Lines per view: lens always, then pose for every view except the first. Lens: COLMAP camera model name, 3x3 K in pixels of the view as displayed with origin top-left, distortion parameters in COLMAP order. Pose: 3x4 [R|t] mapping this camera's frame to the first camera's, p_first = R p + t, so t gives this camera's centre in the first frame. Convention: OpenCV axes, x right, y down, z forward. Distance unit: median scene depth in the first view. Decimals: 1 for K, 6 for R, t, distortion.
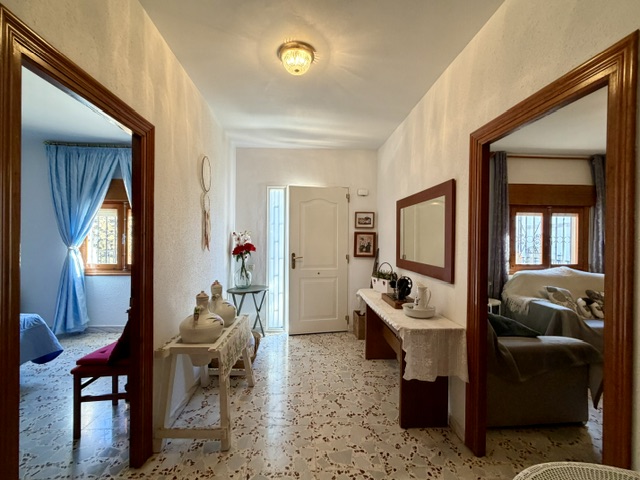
lens RADIAL K [[293.4, 0, 320.0], [0, 293.4, 240.0], [0, 0, 1]] dist [0.012891, 0.000178]
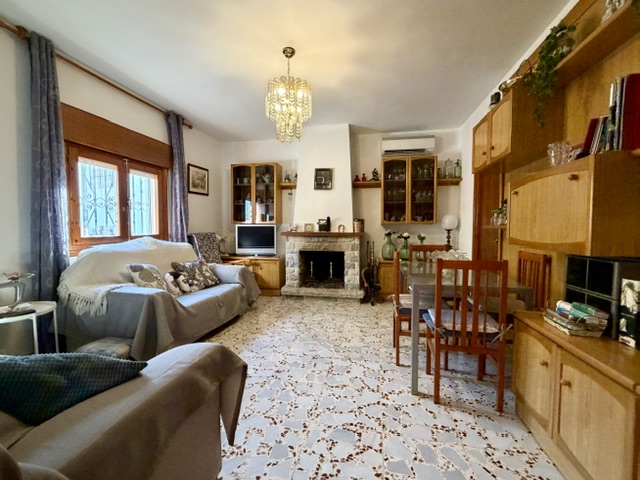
lens RADIAL K [[279.6, 0, 320.0], [0, 279.6, 240.0], [0, 0, 1]] dist [-0.004017, -0.000020]
pose [[0.271470, -0.053537, 0.960957, 0.228855], [0.004174, 0.998508, 0.054449, 0.057450], [-0.962438, -0.010771, 0.271288, 0.346326]]
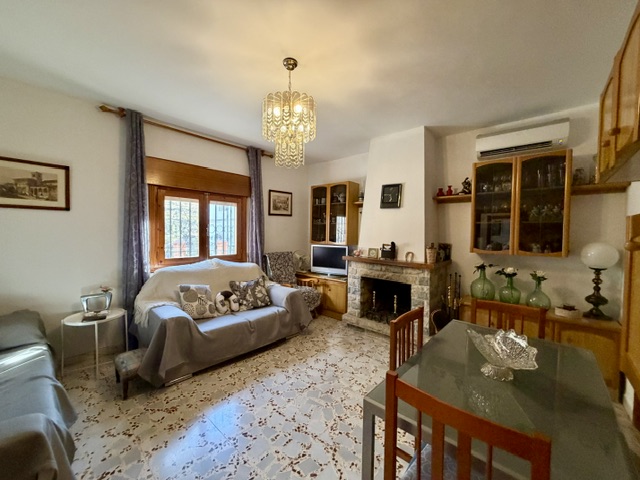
lens RADIAL K [[255.6, 0, 320.0], [0, 255.6, 240.0], [0, 0, 1]] dist [0.000410, -0.000038]
pose [[0.727446, -0.023414, 0.685766, 0.503646], [-0.006554, 0.999135, 0.041065, -0.002367], [-0.686134, -0.034367, 0.726663, 0.187831]]
